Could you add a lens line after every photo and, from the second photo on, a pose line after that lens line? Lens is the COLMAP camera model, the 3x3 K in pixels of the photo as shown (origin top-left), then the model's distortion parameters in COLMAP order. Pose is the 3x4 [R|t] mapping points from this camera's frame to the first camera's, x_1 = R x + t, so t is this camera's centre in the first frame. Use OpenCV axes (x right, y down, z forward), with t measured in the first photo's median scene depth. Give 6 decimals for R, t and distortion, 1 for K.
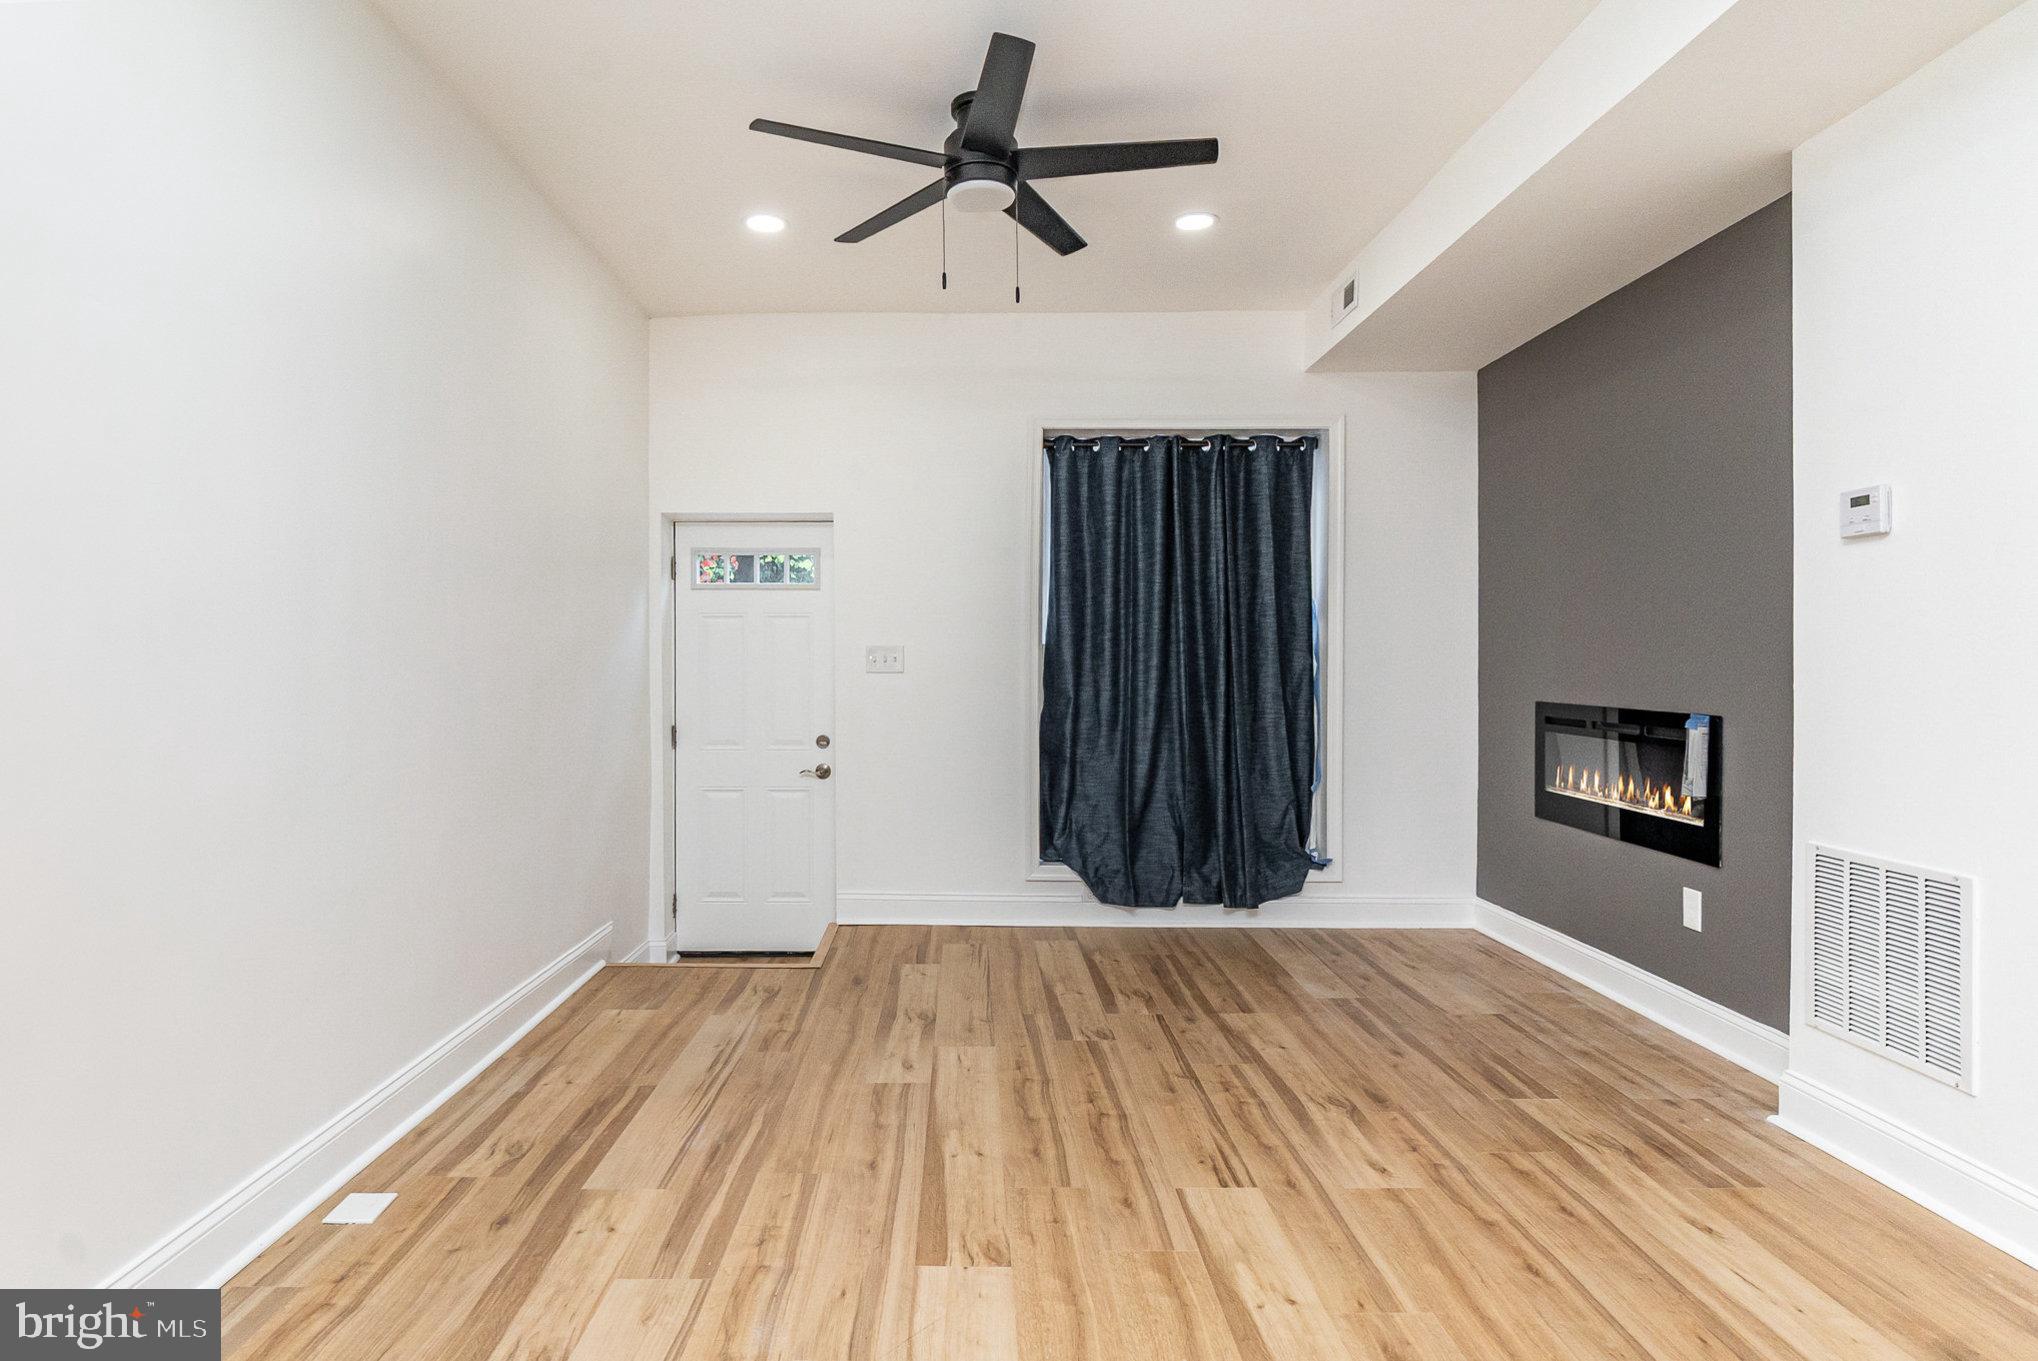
lens RADIAL K [[1098.7, 0, 1019.0], [0, 1098.7, 680.5], [0, 0, 1]] dist [0.000343, 0.000048]
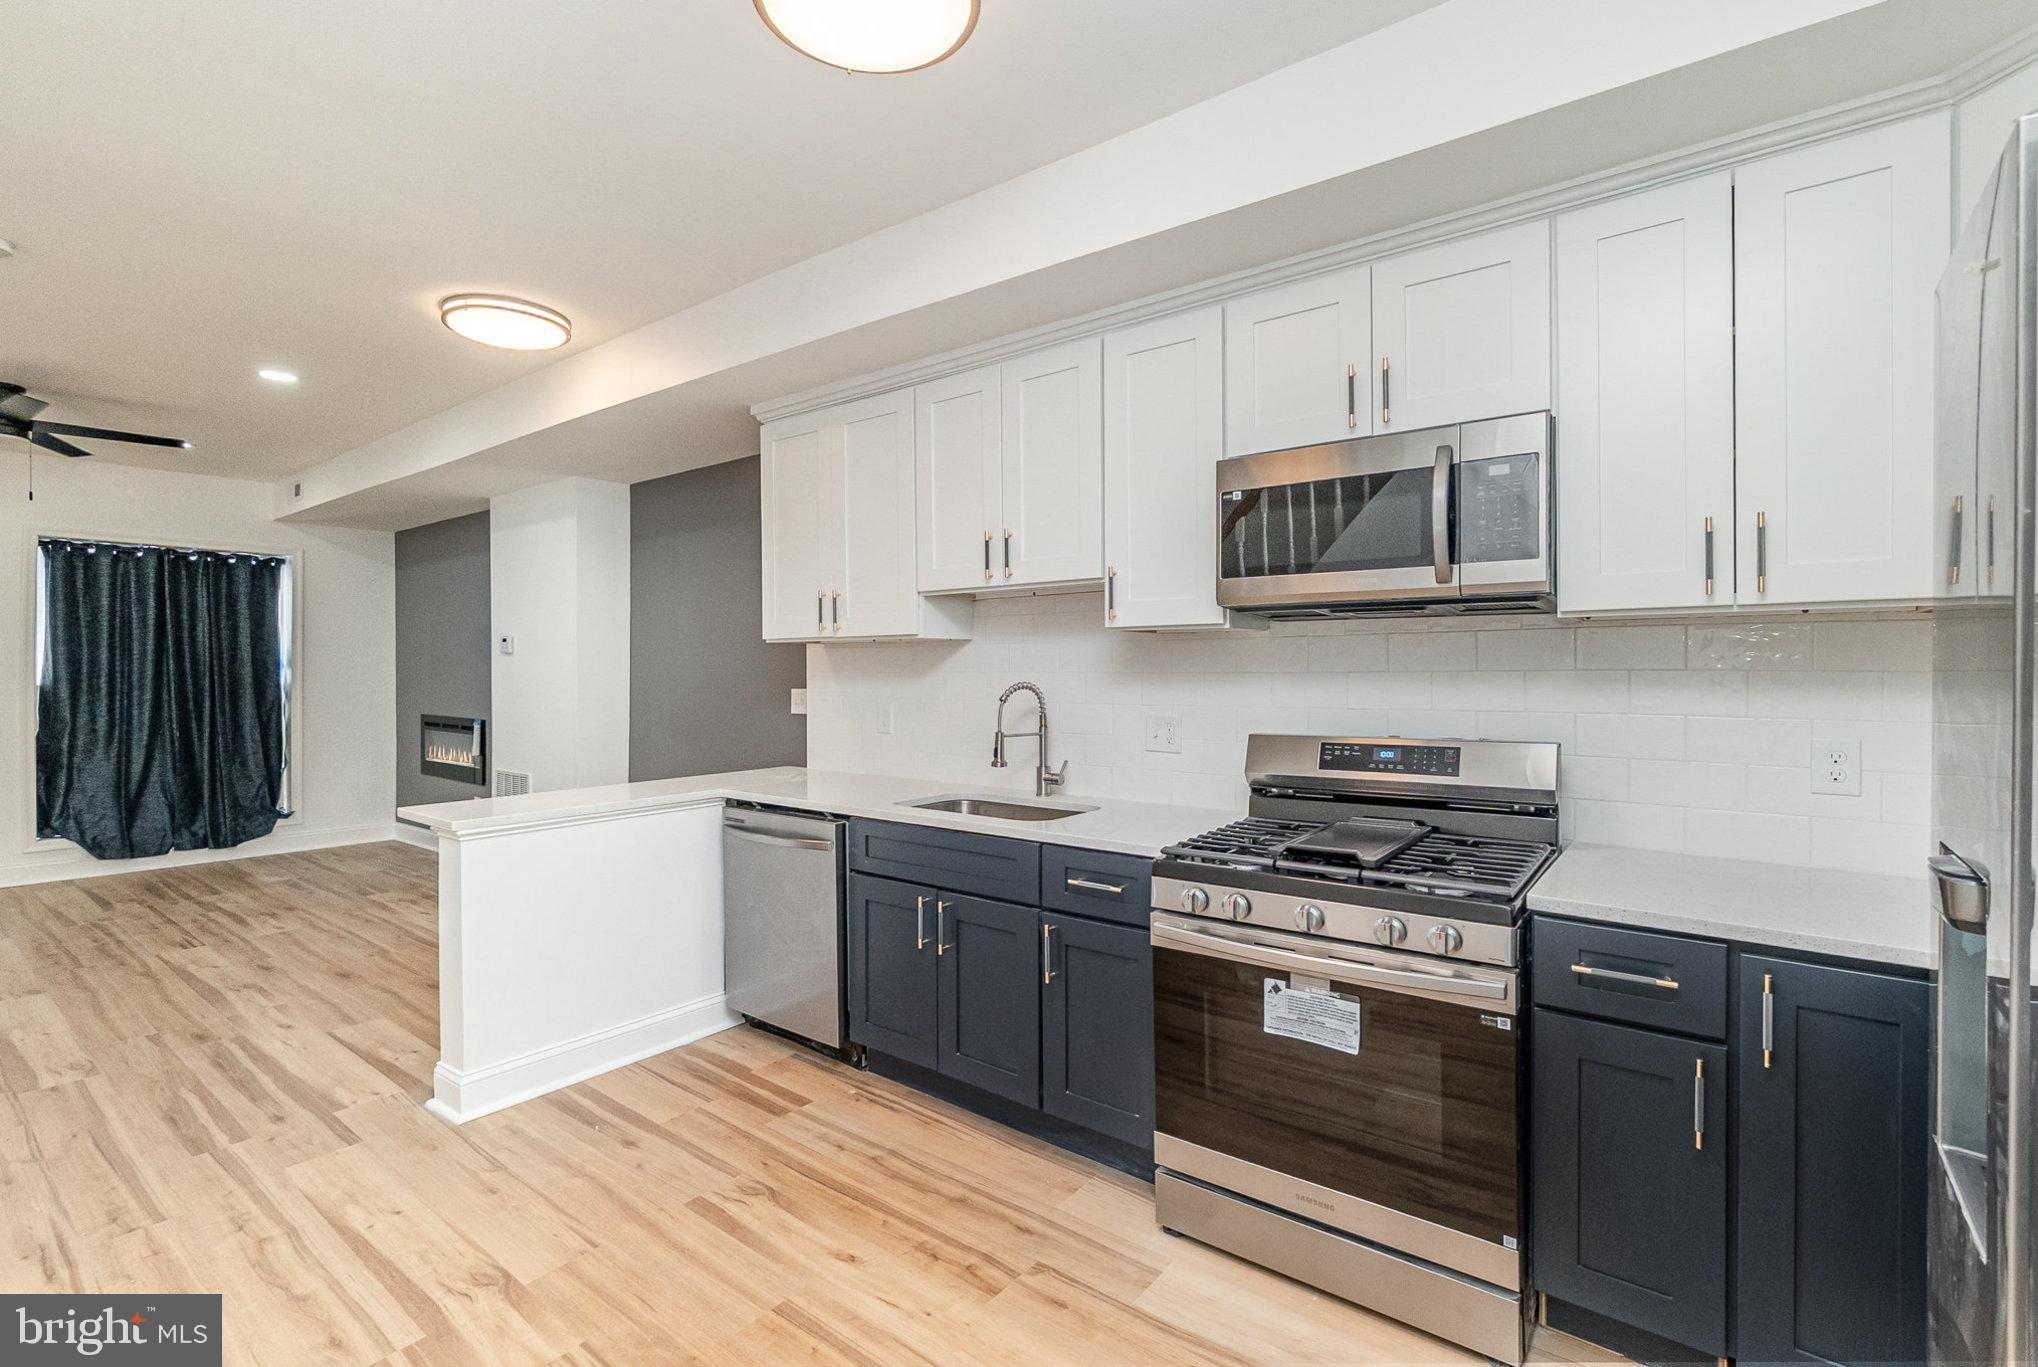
lens RADIAL K [[882.4, 0, 1017.6], [0, 882.4, 672.4], [0, 0, 1]] dist [-0.000223, -0.000149]
pose [[0.629244, -0.003645, 0.777199, -0.069812], [0.008961, 0.999957, -0.002565, -0.037420], [-0.777156, 0.008579, 0.629249, -0.721448]]
